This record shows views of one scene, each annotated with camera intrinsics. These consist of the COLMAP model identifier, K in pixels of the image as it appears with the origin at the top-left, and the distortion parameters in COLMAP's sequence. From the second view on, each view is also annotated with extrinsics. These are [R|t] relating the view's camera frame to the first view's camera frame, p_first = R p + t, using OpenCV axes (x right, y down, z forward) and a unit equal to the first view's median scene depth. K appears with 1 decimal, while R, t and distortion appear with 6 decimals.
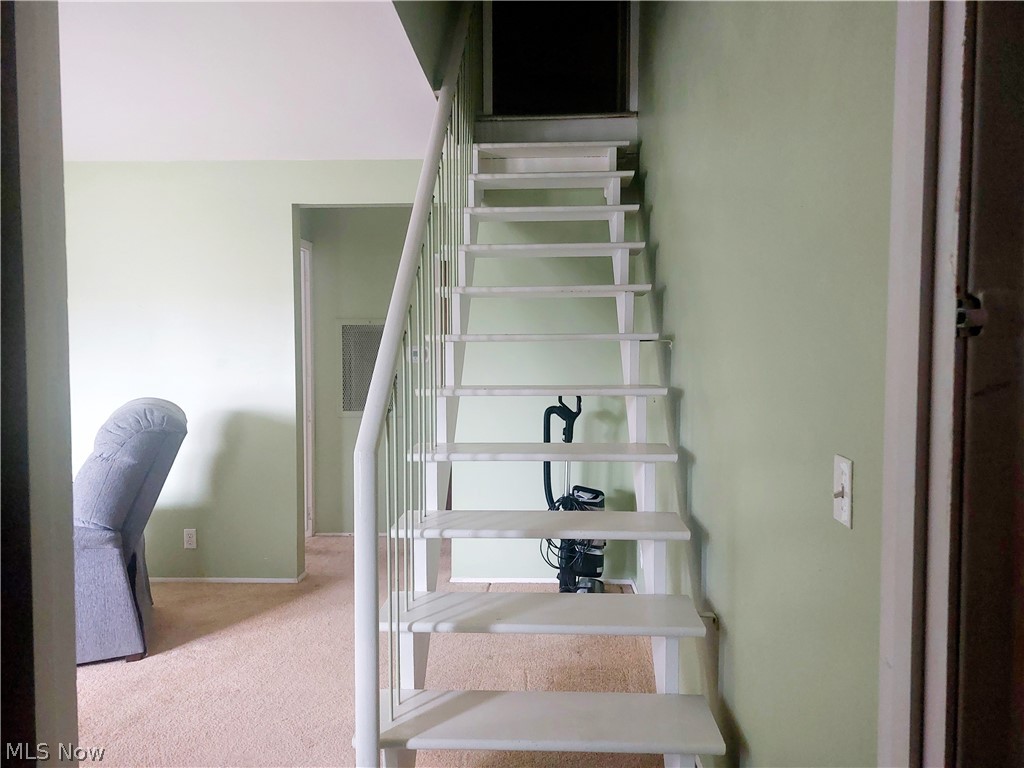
lens RADIAL K [[732.9, 0, 511.3], [0, 732.9, 383.8], [0, 0, 1]] dist [0.012457, -0.005734]
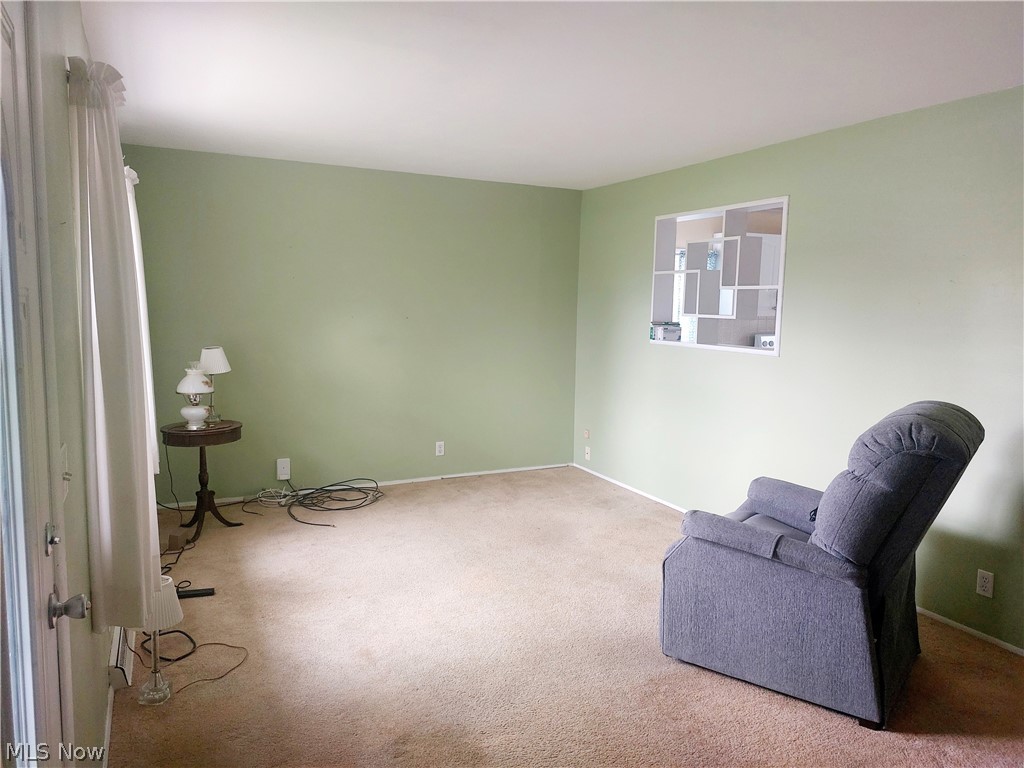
lens RADIAL K [[732.9, 0, 511.9], [0, 732.9, 382.2], [0, 0, 1]] dist [0.012457, -0.005734]
pose [[0.477790, 0.096466, -0.873161, -0.024054], [-0.052228, 0.995314, 0.081383, -0.051888], [0.876920, 0.006720, 0.480589, 0.257648]]
